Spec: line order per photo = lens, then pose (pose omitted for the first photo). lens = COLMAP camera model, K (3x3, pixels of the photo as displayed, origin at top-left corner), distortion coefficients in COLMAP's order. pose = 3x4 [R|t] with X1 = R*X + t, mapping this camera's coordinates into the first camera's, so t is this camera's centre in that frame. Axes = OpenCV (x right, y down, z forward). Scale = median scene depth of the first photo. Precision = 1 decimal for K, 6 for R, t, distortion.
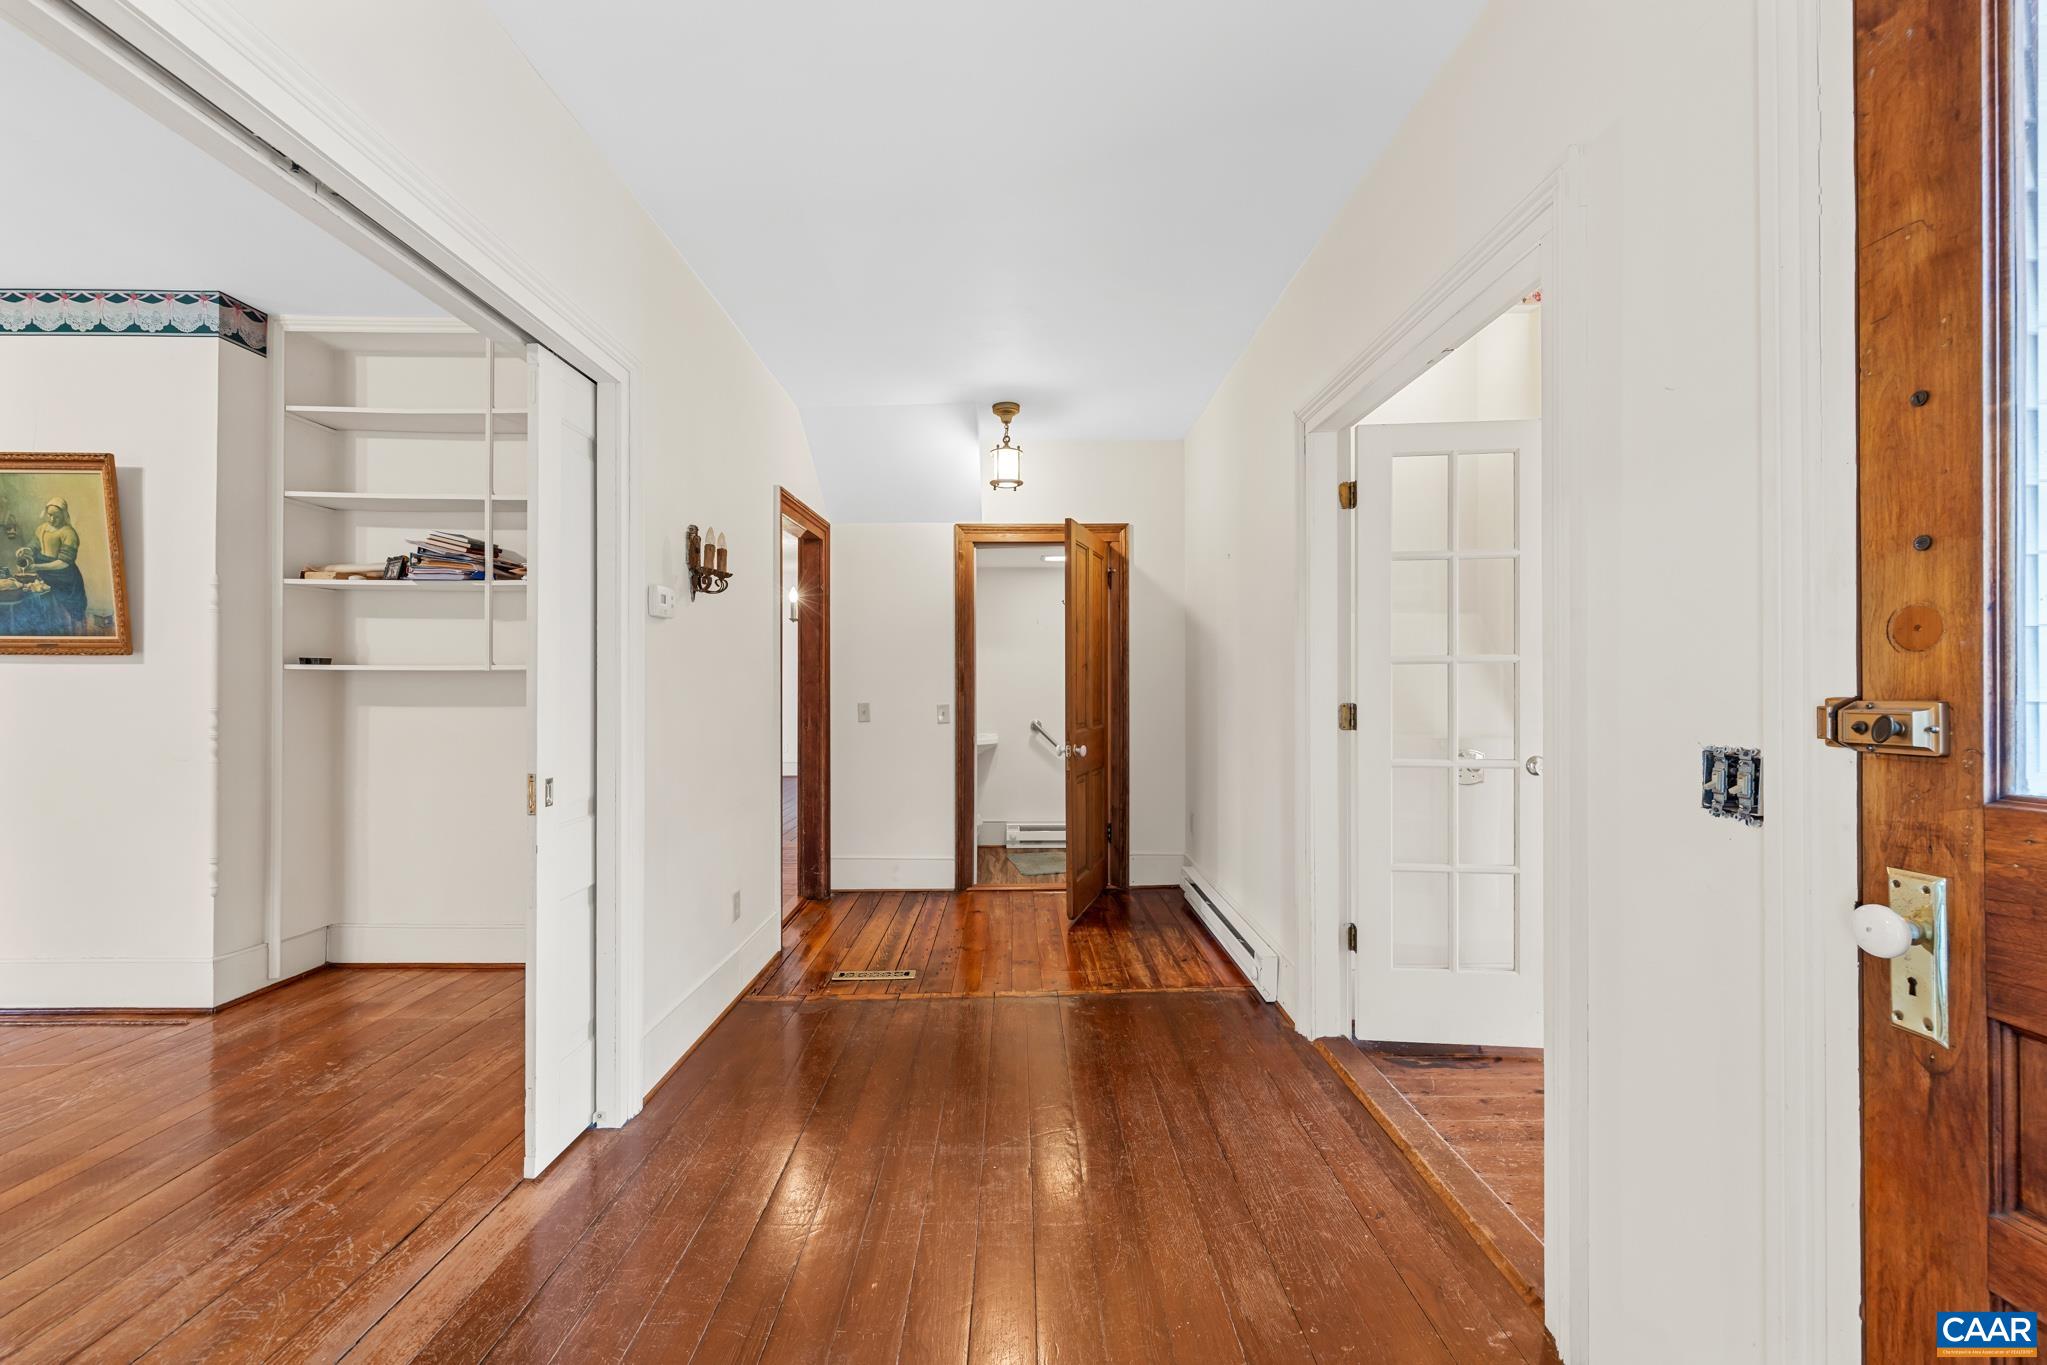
lens RADIAL K [[818.0, 0, 1020.9], [0, 818.0, 681.7], [0, 0, 1]] dist [-0.000640, -0.001775]
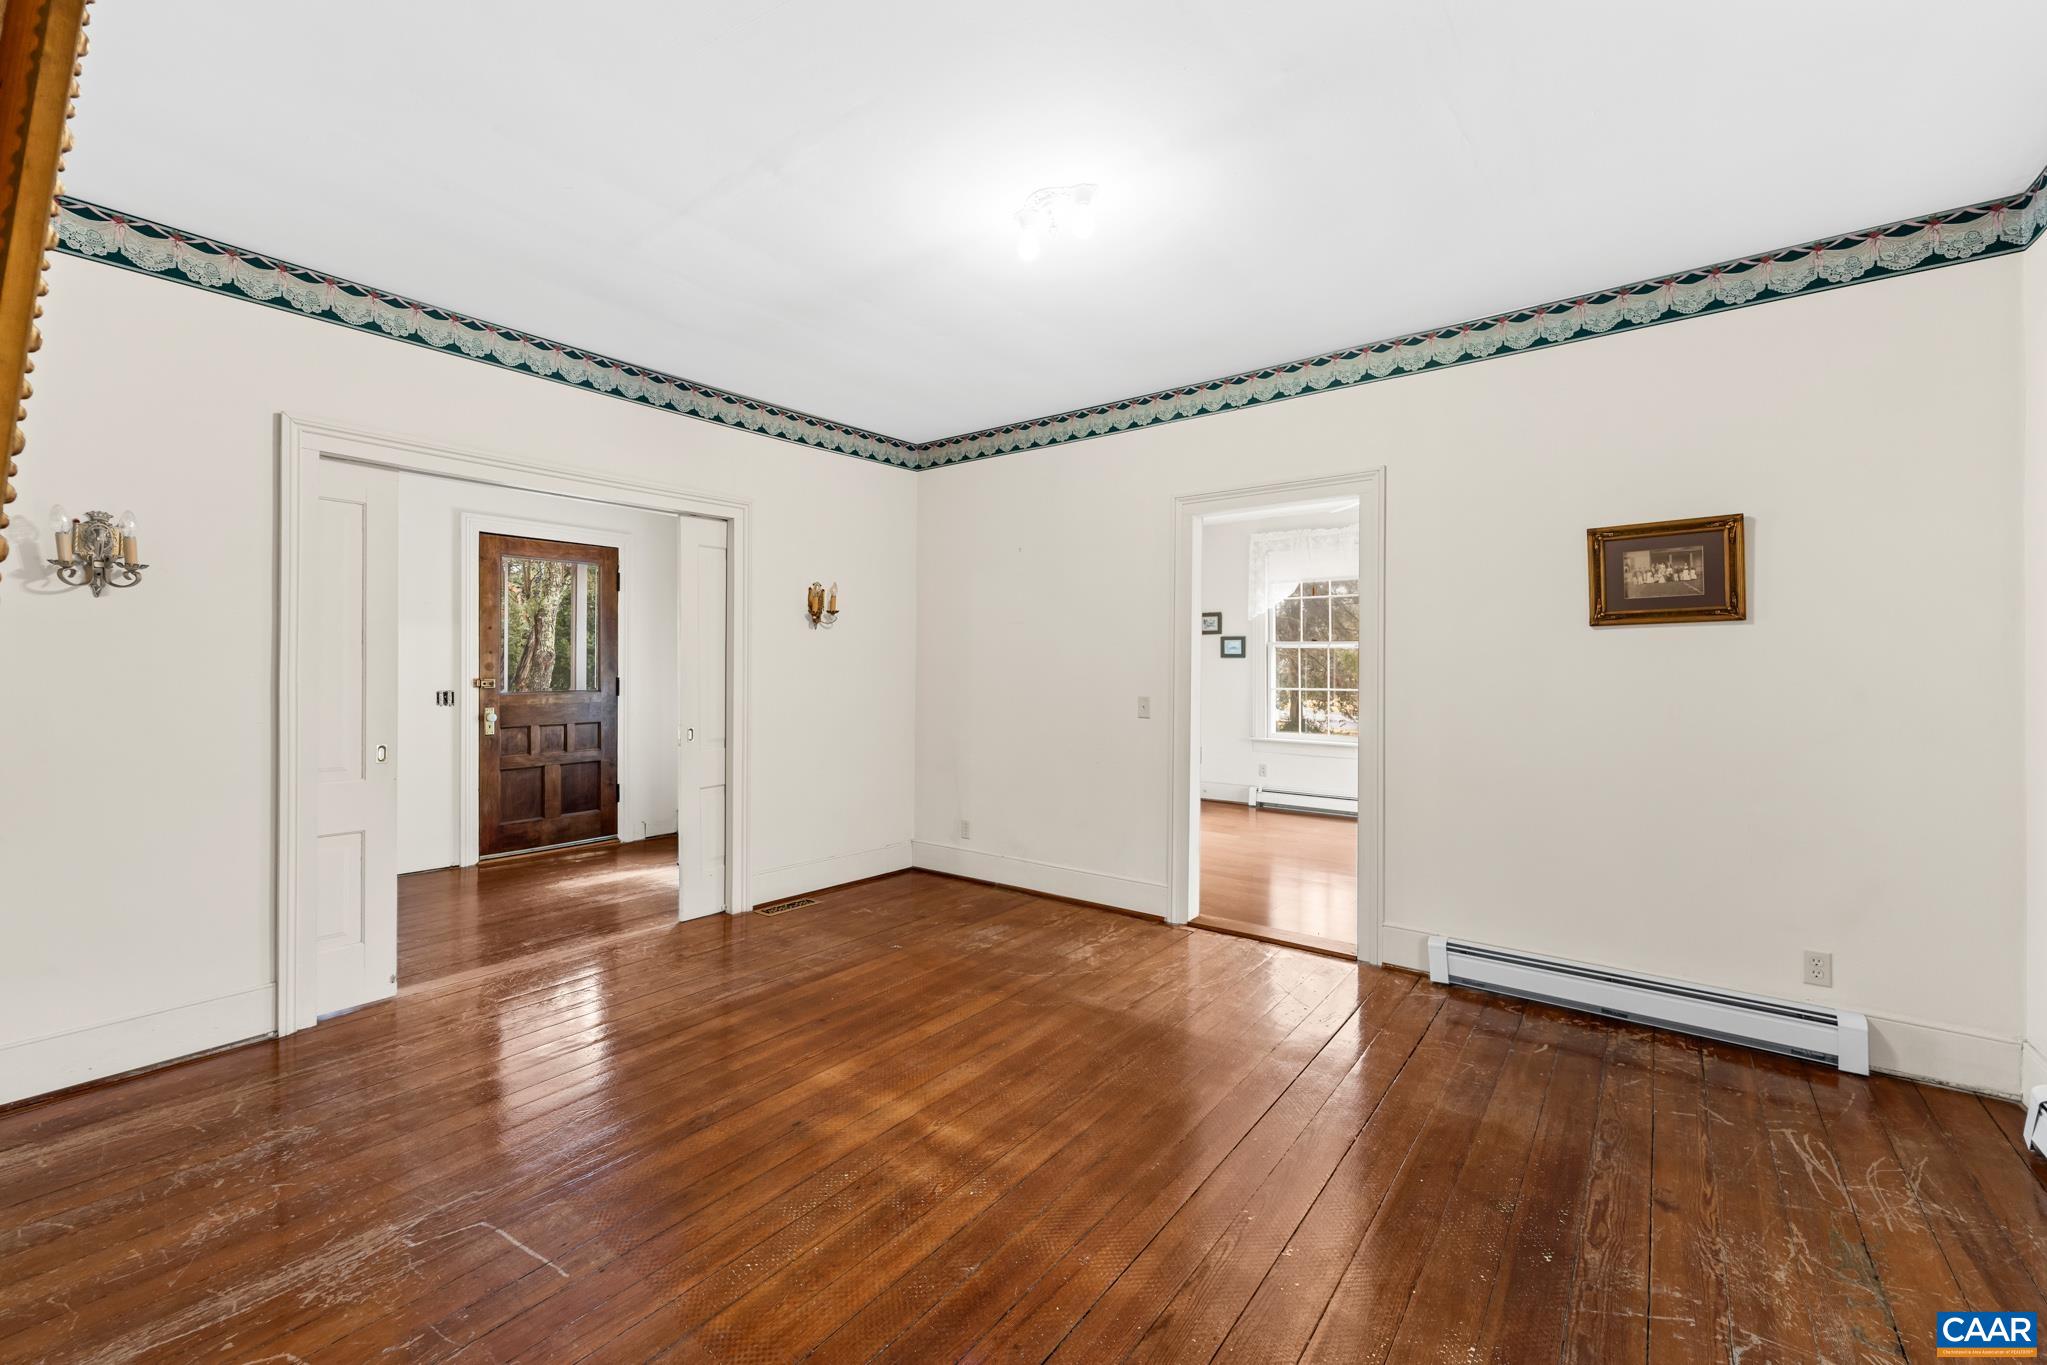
lens RADIAL K [[818.0, 0, 1011.3], [0, 818.0, 663.3], [0, 0, 1]] dist [-0.000640, -0.001775]
pose [[-0.788441, 0.001457, 0.615109, -5.377222], [-0.004469, 0.999957, -0.008098, -0.055883], [-0.615094, -0.009134, -0.788401, 3.243657]]
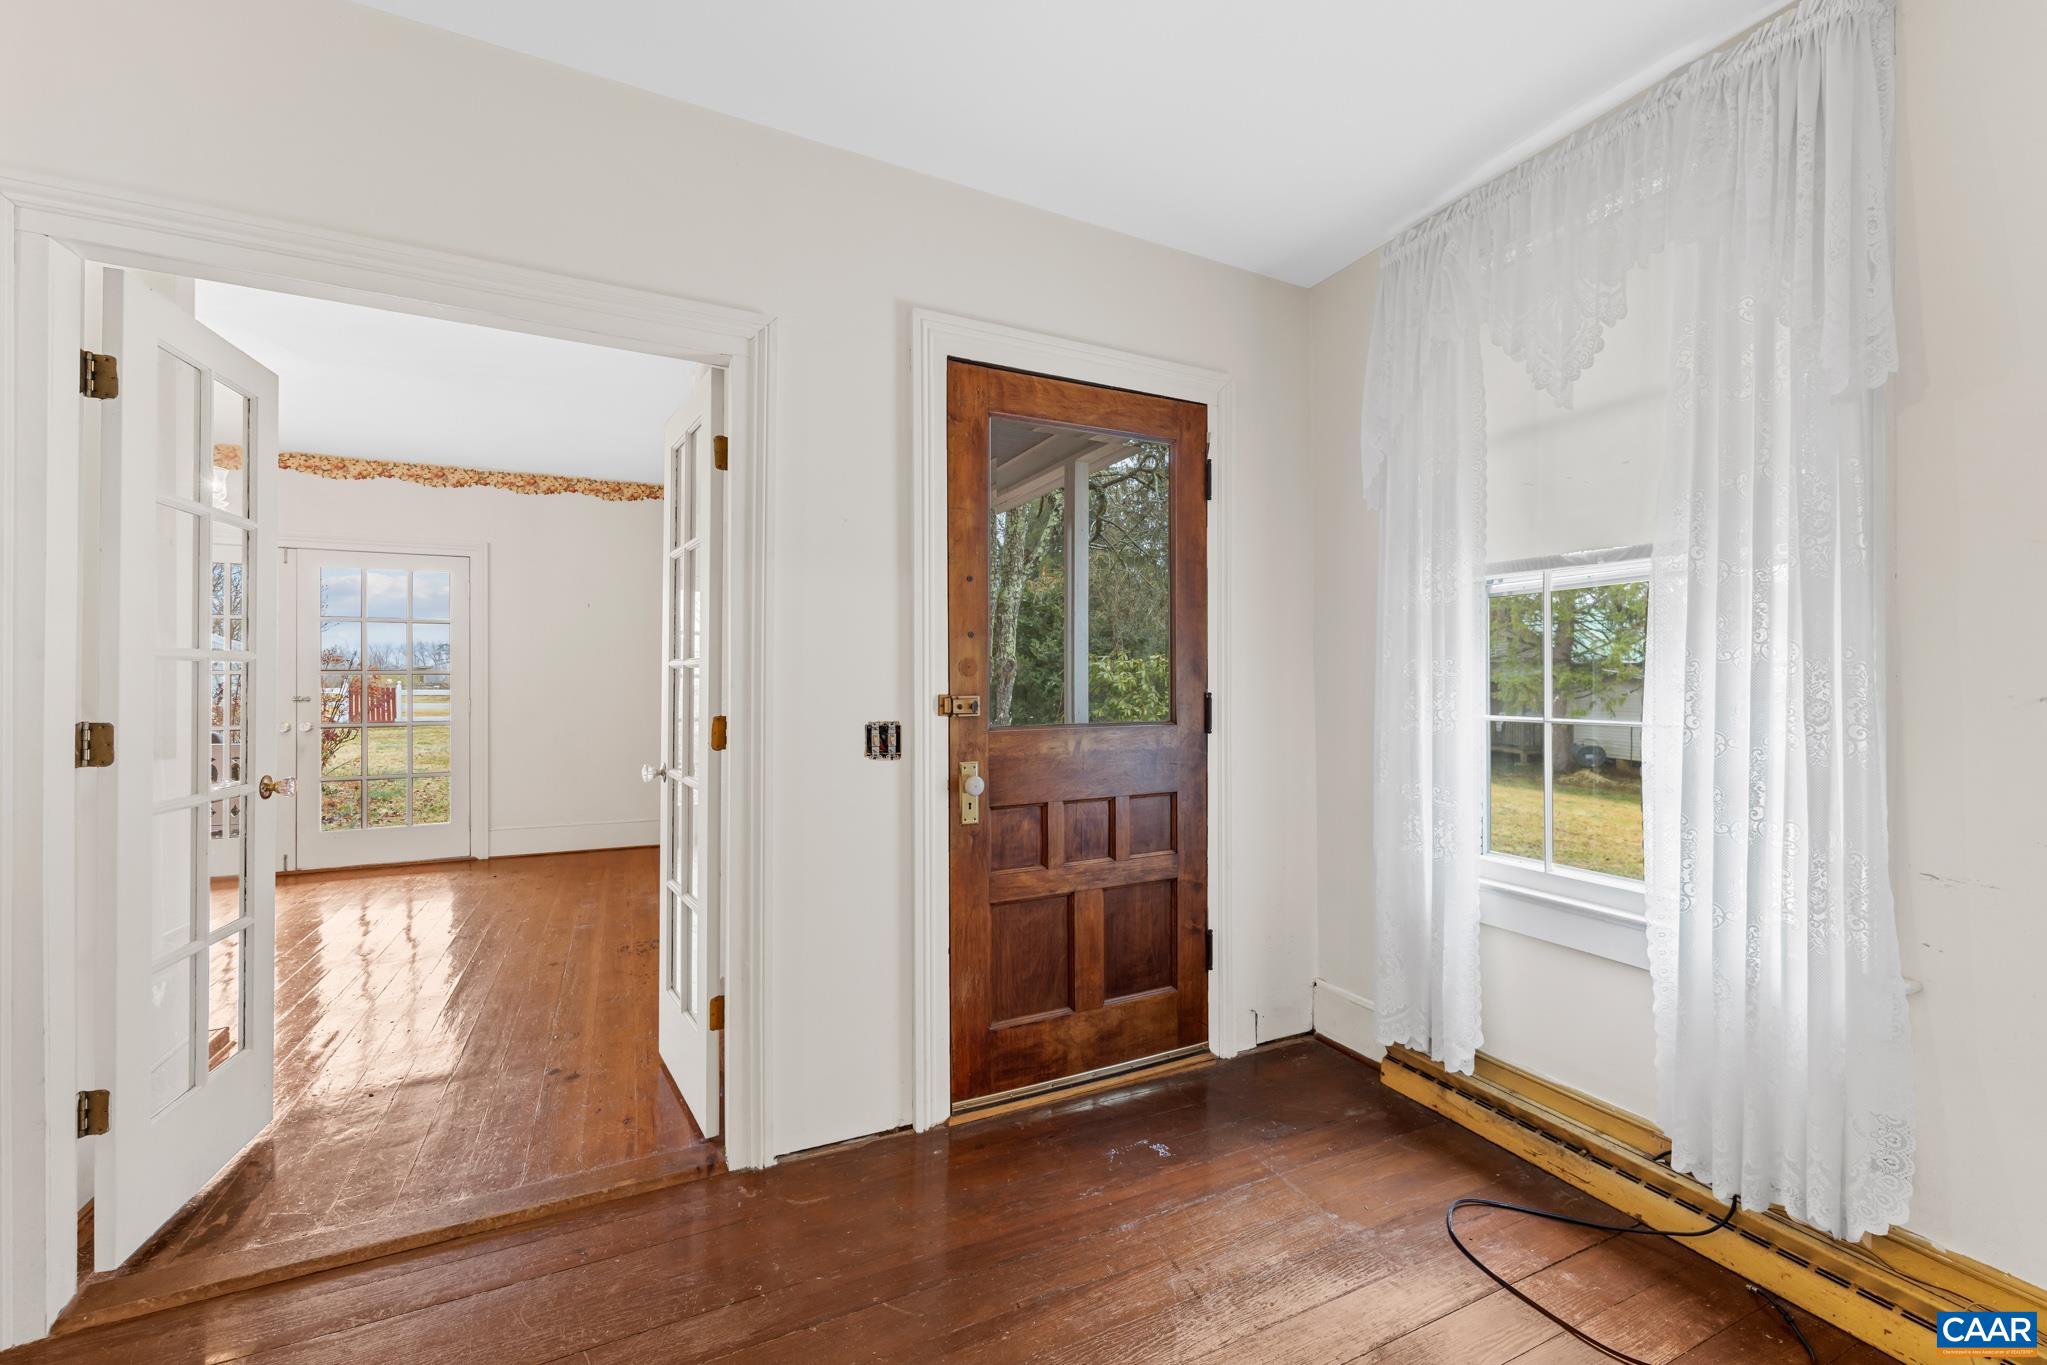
lens RADIAL K [[818.0, 0, 1024.9], [0, 818.0, 675.3], [0, 0, 1]] dist [-0.000640, -0.001775]
pose [[-0.428972, 0.000597, 0.903318, -1.274160], [-0.003081, 0.999993, -0.002124, -0.034094], [-0.903313, -0.003694, -0.428967, 1.883457]]
